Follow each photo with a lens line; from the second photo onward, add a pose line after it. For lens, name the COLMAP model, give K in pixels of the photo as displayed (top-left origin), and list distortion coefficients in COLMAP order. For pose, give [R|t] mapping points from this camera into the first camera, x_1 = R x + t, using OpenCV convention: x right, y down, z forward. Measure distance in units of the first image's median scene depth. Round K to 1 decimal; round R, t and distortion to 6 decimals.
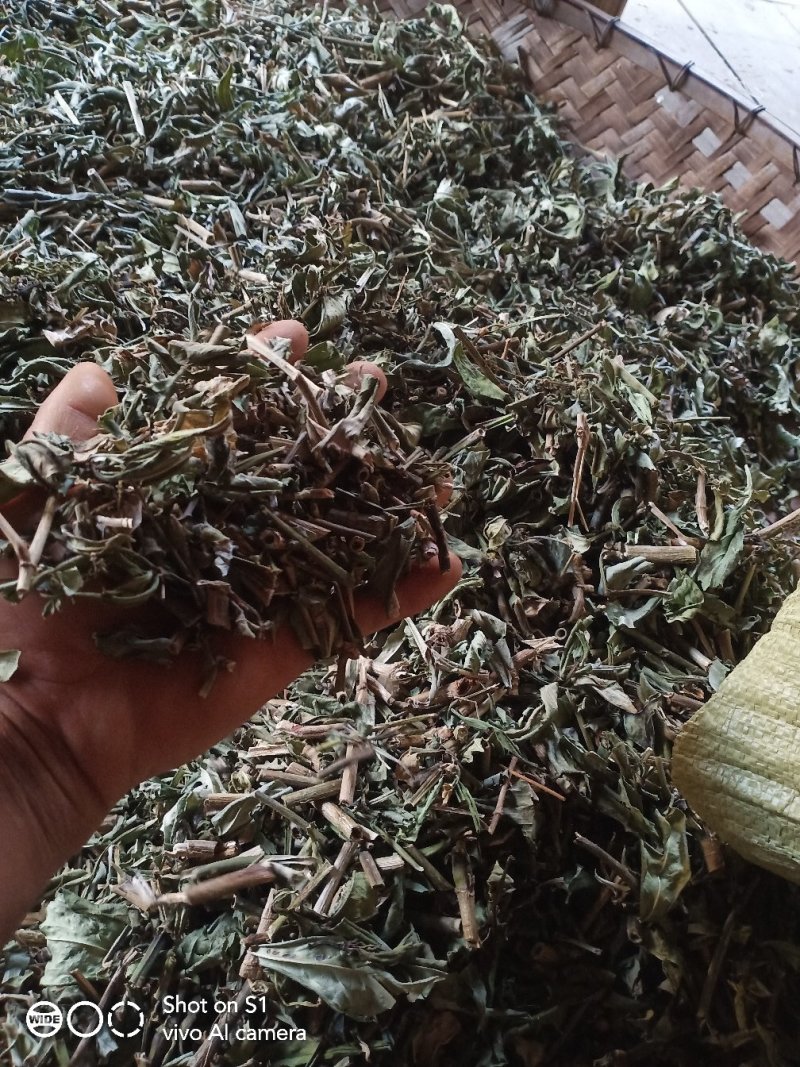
lens RADIAL K [[897.1, 0, 404.0], [0, 897.1, 537.4], [0, 0, 1]] dist [0.081925, -0.215759]
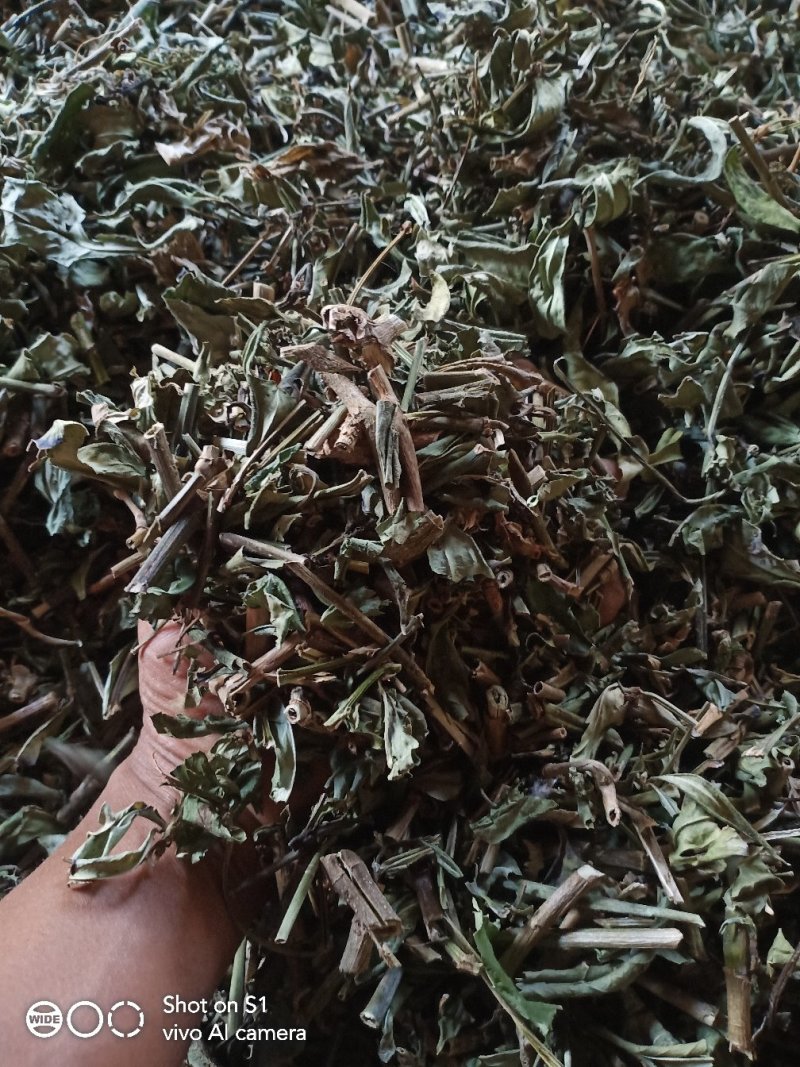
lens RADIAL K [[938.5, 0, 399.8], [0, 938.5, 532.2], [0, 0, 1]] dist [-0.039329, 0.003455]
pose [[0.985787, 0.040450, -0.163055, -0.055497], [-0.015922, 0.988707, 0.149016, -0.025886], [0.167241, -0.144302, 0.975299, 0.216602]]
